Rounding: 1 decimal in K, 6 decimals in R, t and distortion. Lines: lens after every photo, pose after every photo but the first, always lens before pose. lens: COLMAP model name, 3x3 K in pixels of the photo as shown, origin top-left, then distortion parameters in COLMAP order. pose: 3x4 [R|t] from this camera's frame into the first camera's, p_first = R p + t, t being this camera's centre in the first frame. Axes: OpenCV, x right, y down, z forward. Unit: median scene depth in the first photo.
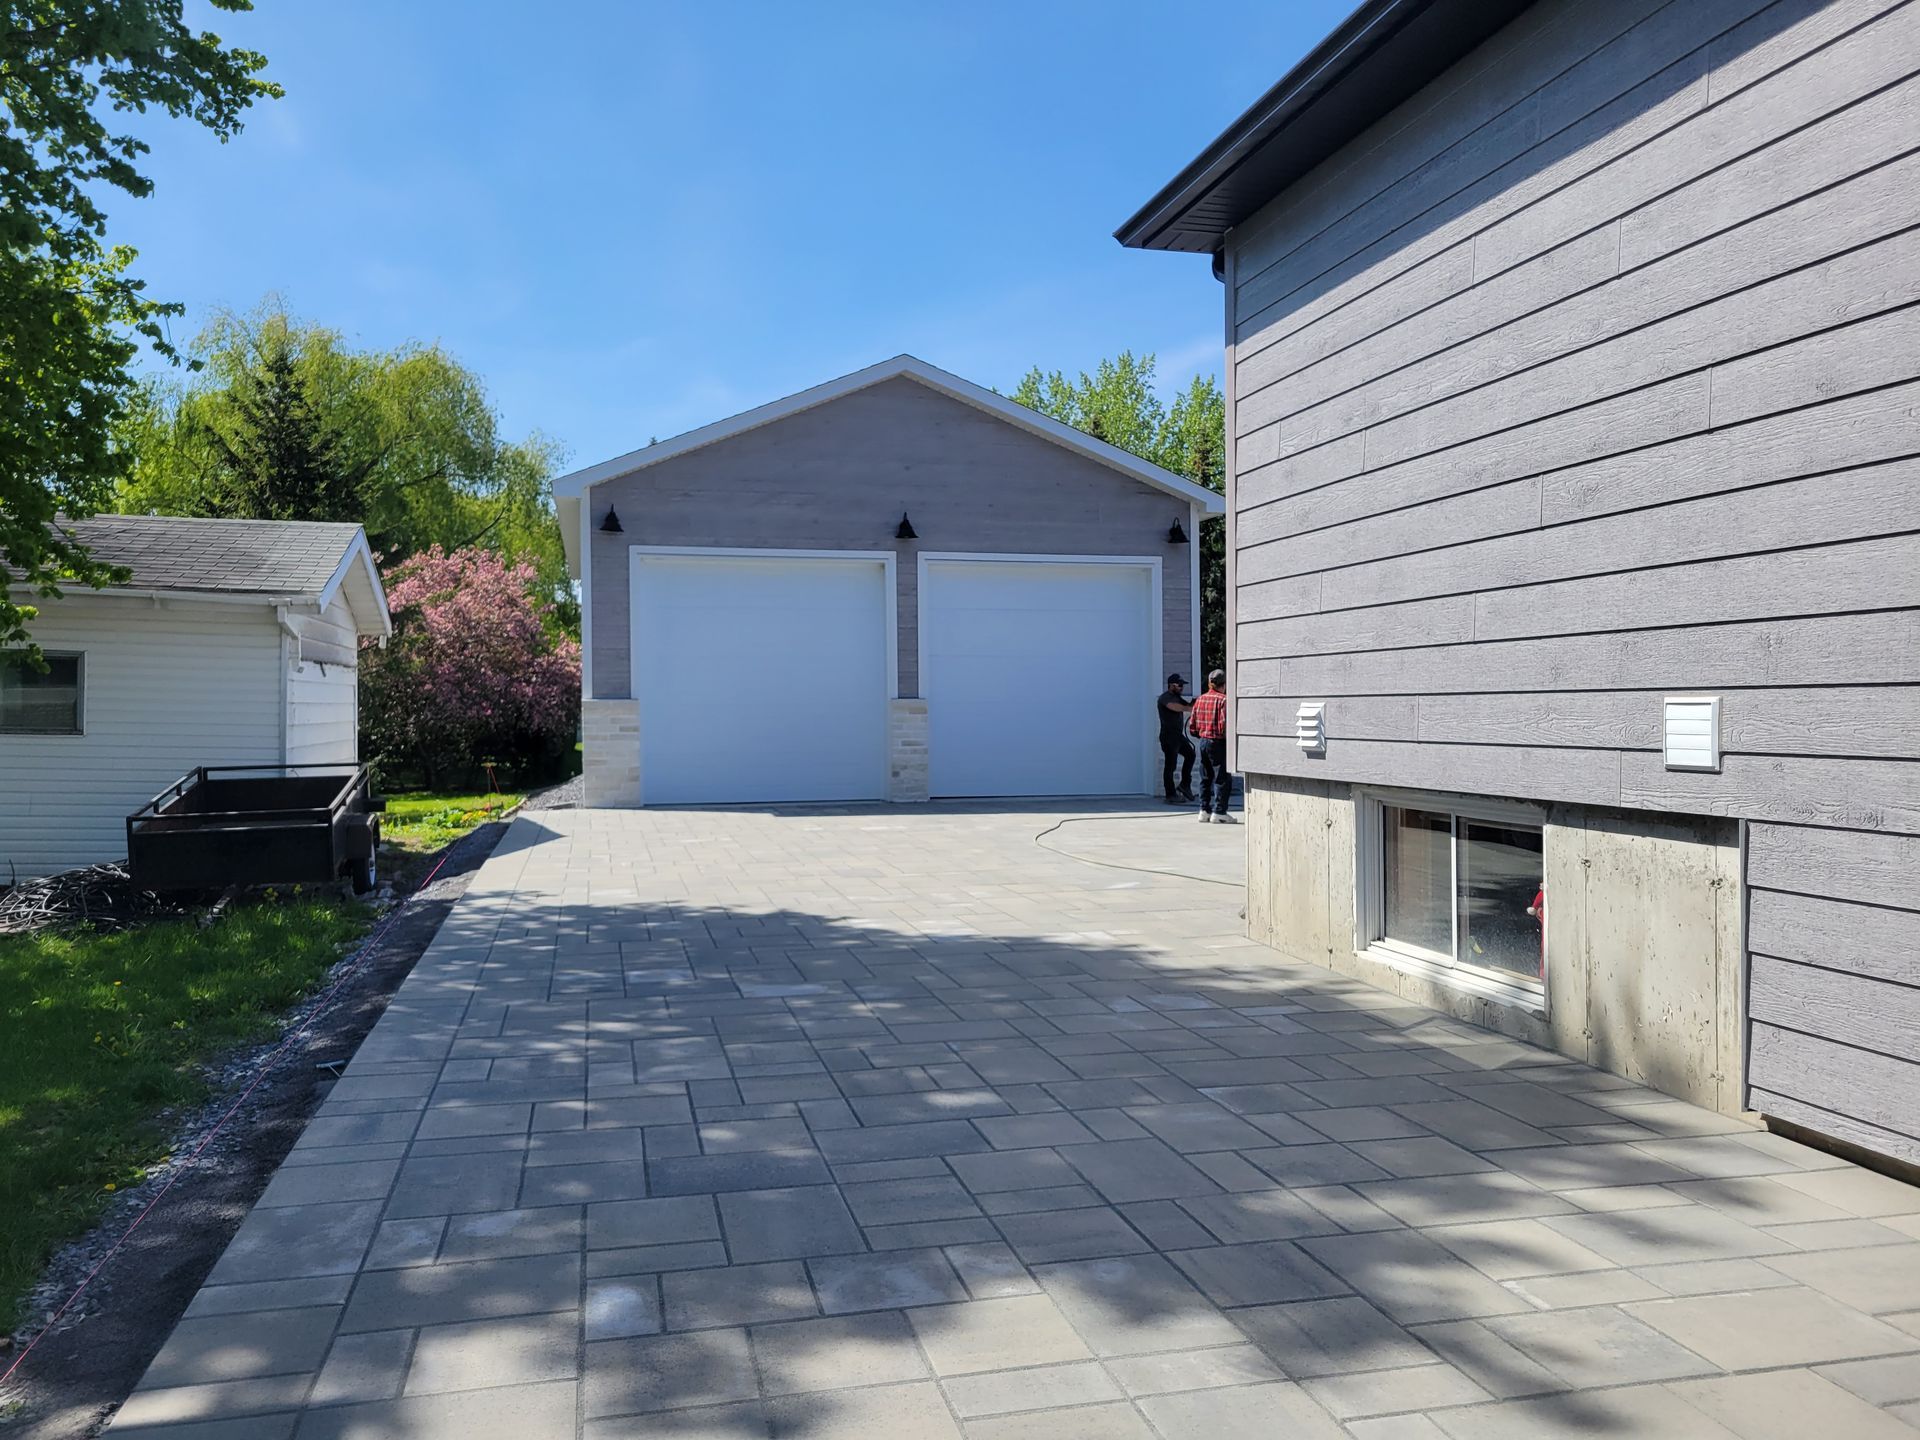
lens RADIAL K [[1459.8, 0, 948.3], [0, 1459.8, 742.1], [0, 0, 1]] dist [0.056518, -0.045151]
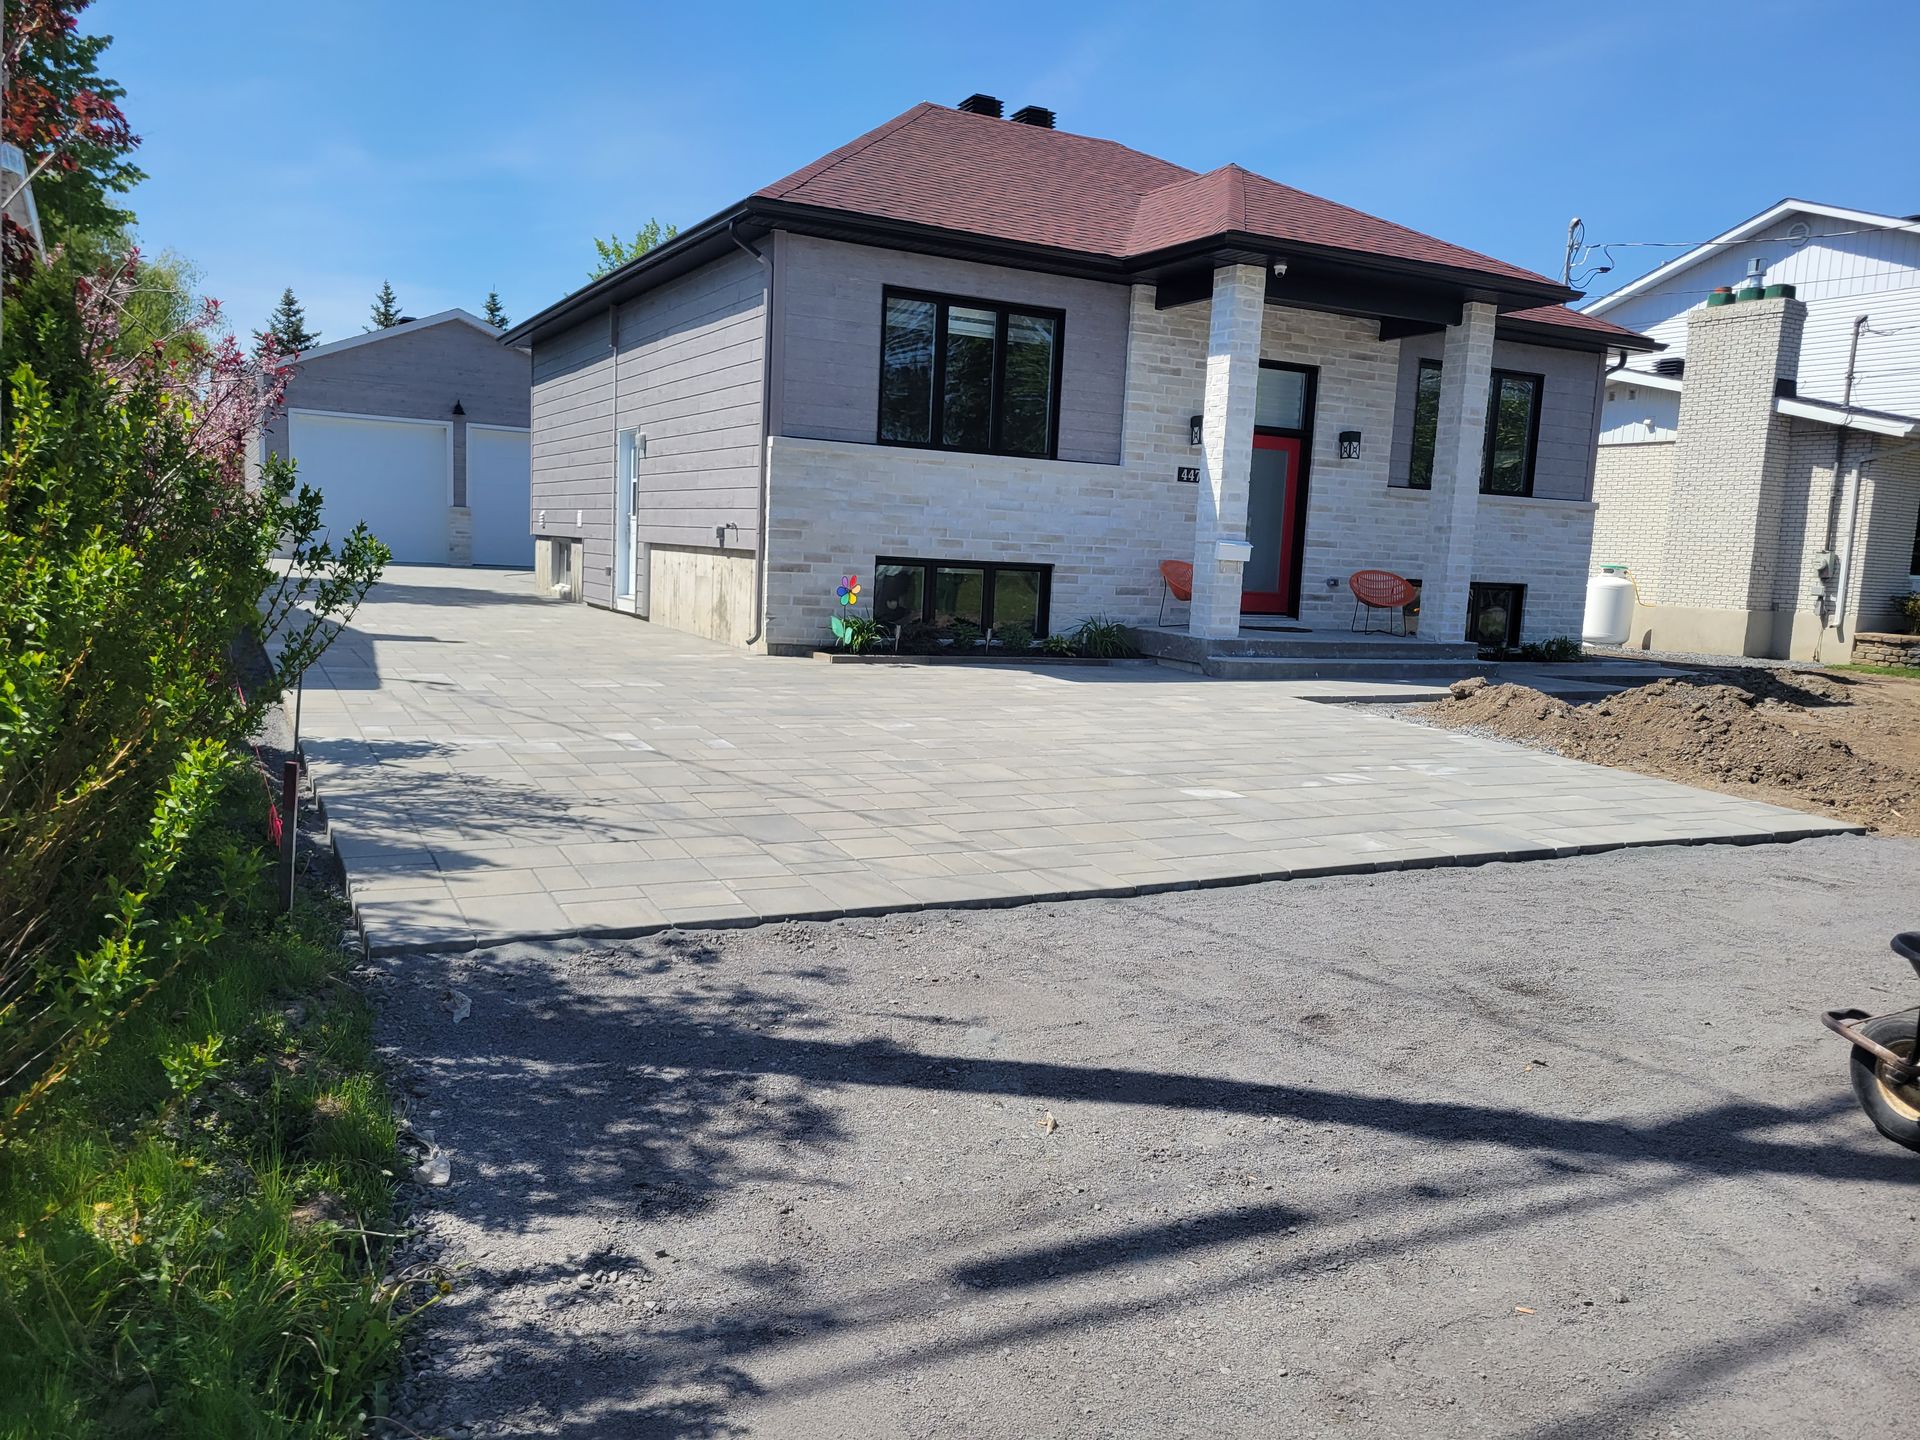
lens RADIAL K [[1459.8, 0, 948.3], [0, 1459.8, 742.1], [0, 0, 1]] dist [0.056518, -0.045151]
pose [[0.973495, 0.015639, 0.228171, 0.147922], [-0.041797, 0.993023, 0.110263, 0.032166], [-0.224855, -0.116878, 0.967357, -0.899283]]
